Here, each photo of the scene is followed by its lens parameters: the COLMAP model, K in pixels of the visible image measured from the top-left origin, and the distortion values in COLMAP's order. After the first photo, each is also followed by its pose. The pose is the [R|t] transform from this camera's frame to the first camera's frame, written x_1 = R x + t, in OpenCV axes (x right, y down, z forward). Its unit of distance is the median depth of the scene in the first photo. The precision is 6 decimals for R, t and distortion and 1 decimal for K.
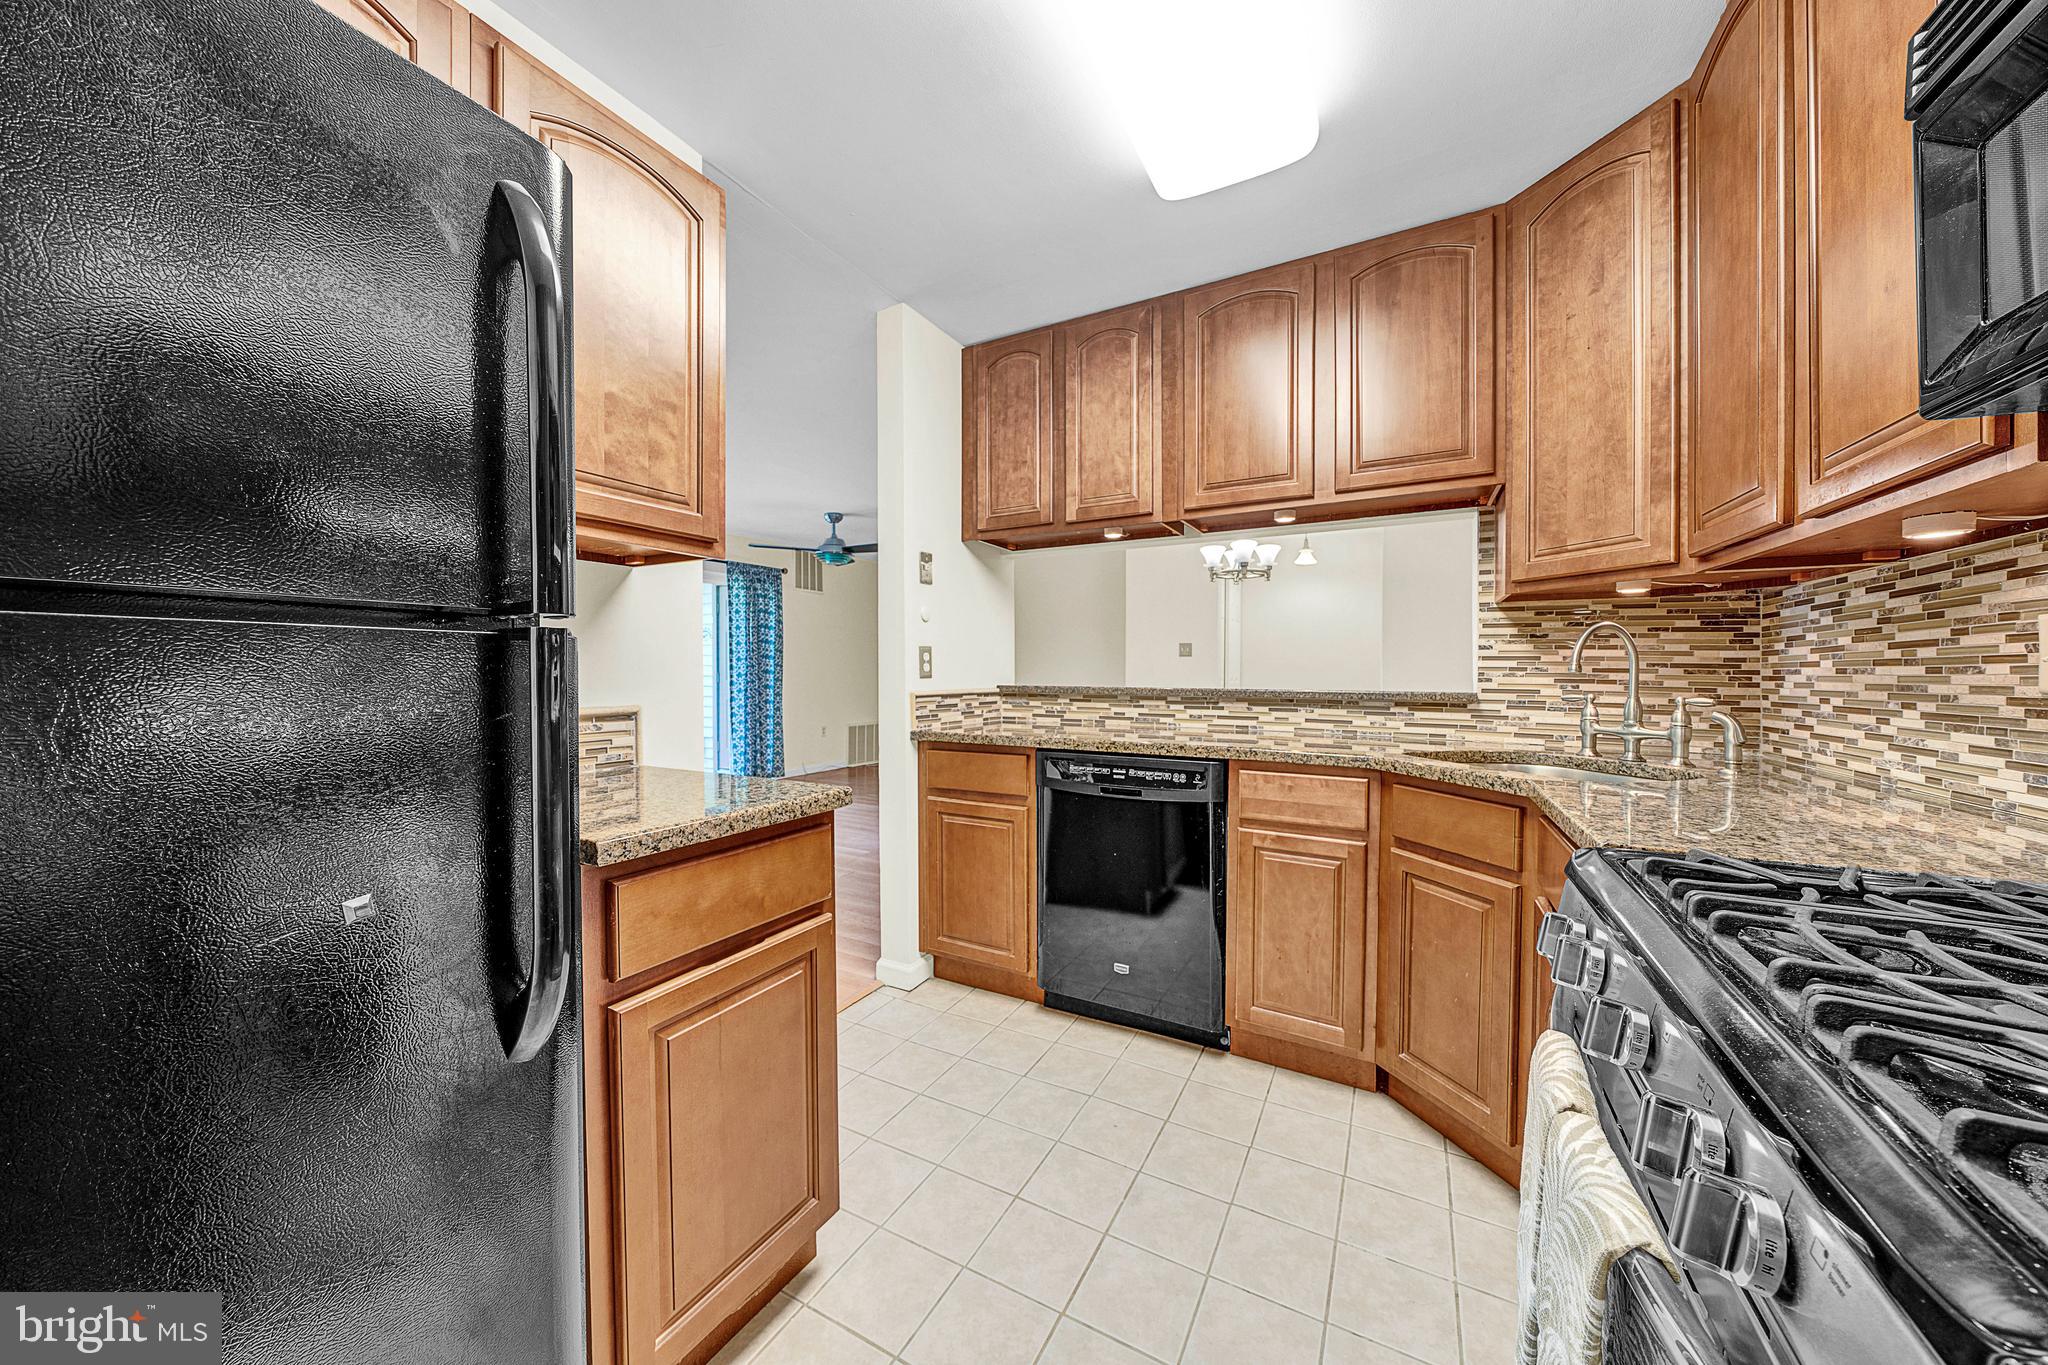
lens RADIAL K [[695.7, 0, 1024.0], [0, 695.7, 682.5], [0, 0, 1]] dist [-0.000127, -0.000034]
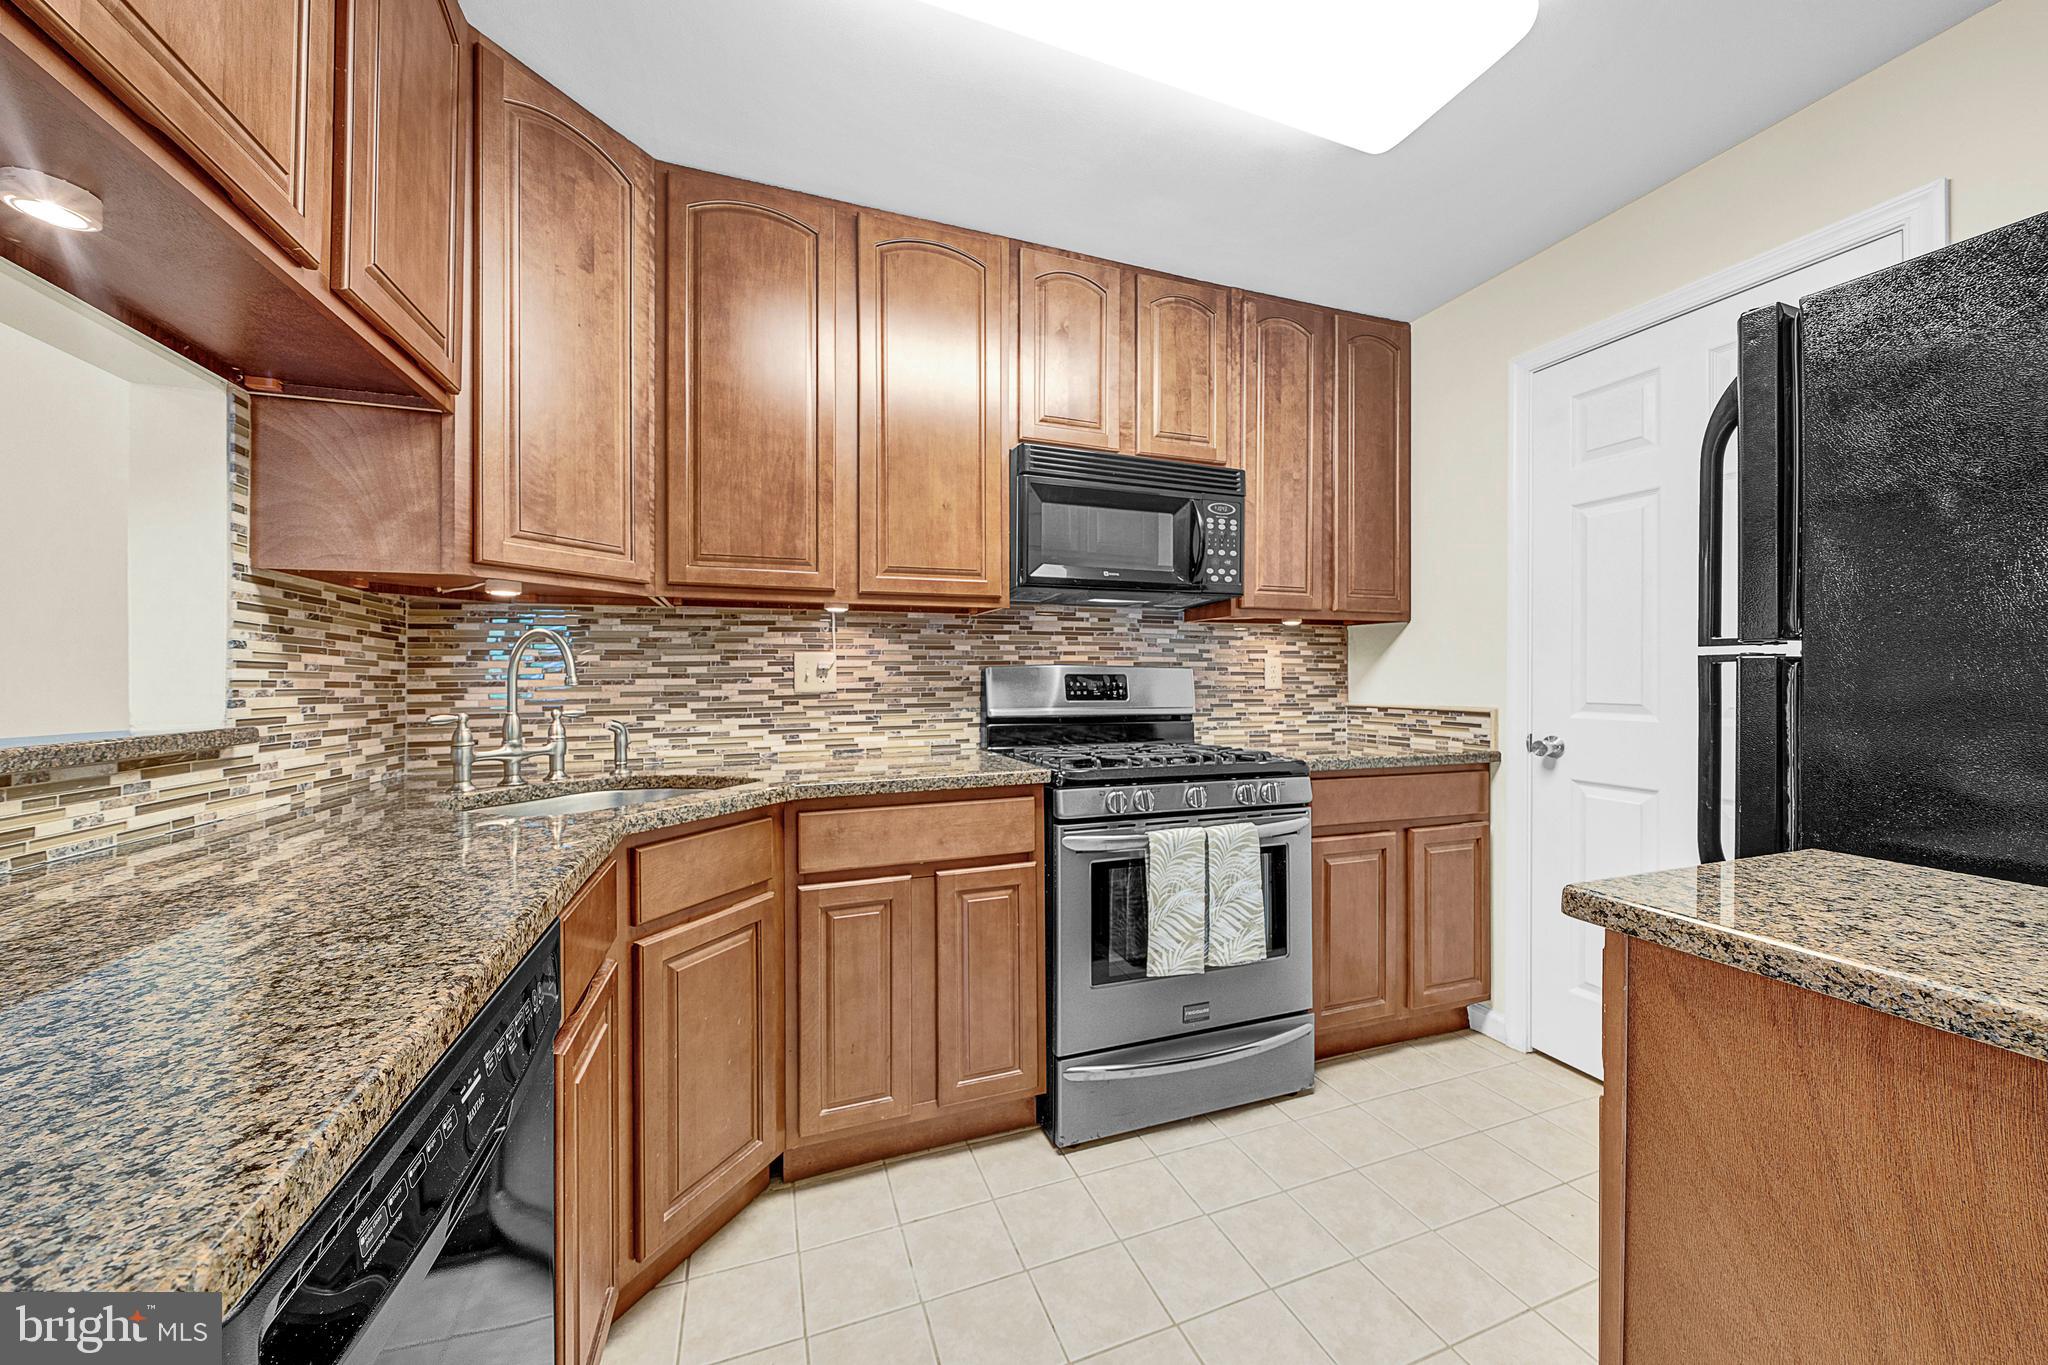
lens RADIAL K [[727.8, 0, 1026.5], [0, 727.8, 673.1], [0, 0, 1]] dist [-0.000611, -0.000054]
pose [[-0.749601, 0.005619, 0.661866, -0.264420], [0.015657, 0.999835, 0.009244, -0.032806], [-0.661705, 0.017292, -0.749565, 1.432102]]
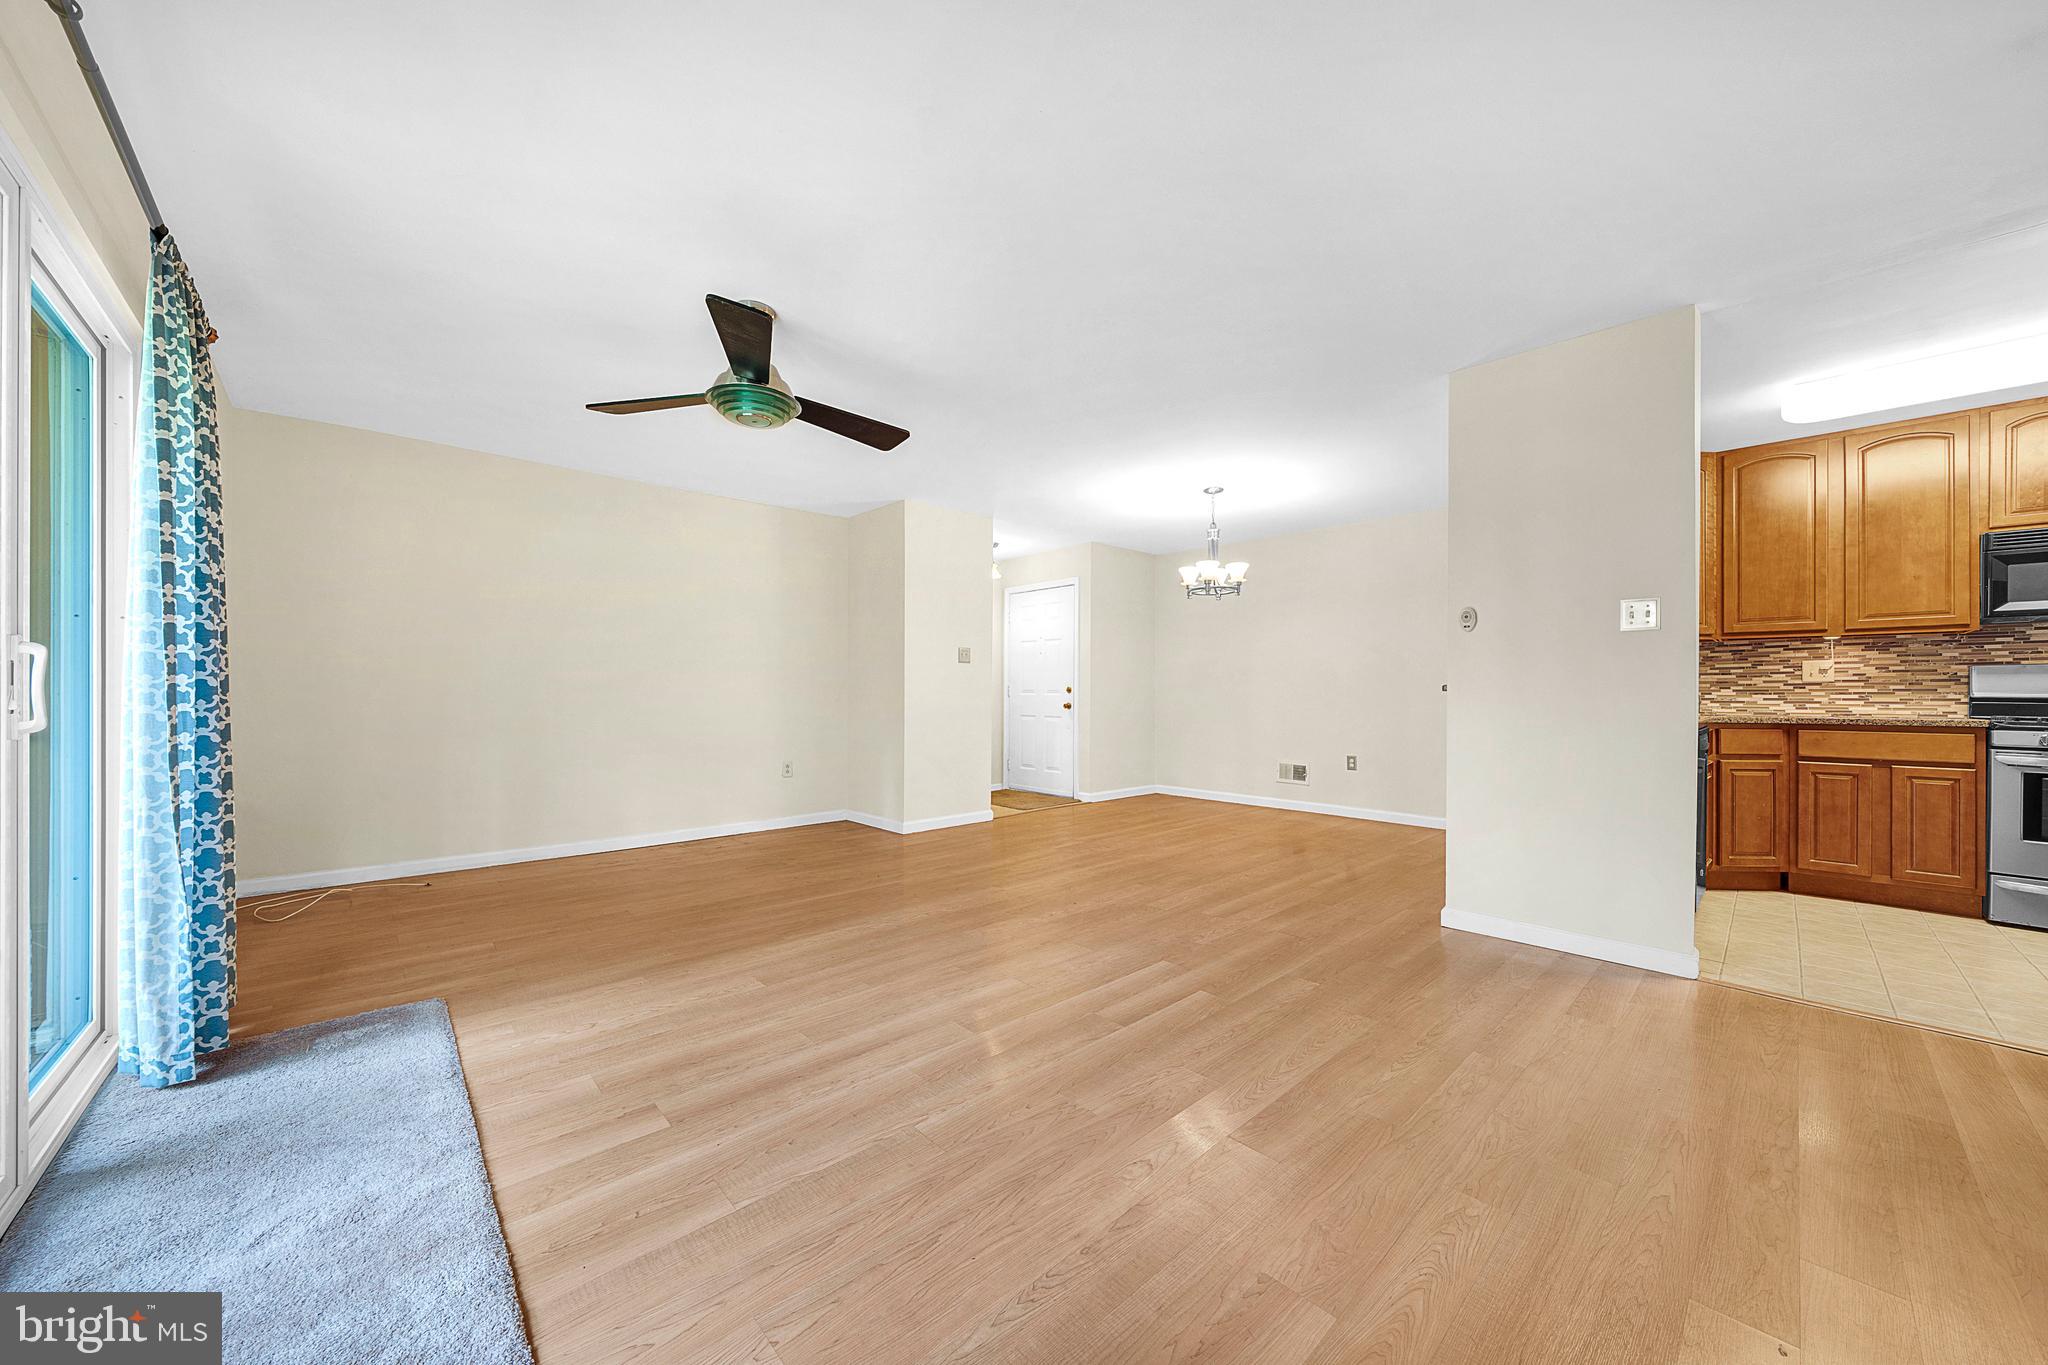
lens RADIAL K [[720.6, 0, 1011.8], [0, 720.6, 690.9], [0, 0, 1]] dist [-0.006628, 0.000054]
pose [[0.326552, 0.002353, 0.945176, -2.411080], [0.013441, 0.999884, -0.007133, 0.022615], [-0.945084, 0.015033, 0.326483, 2.554140]]
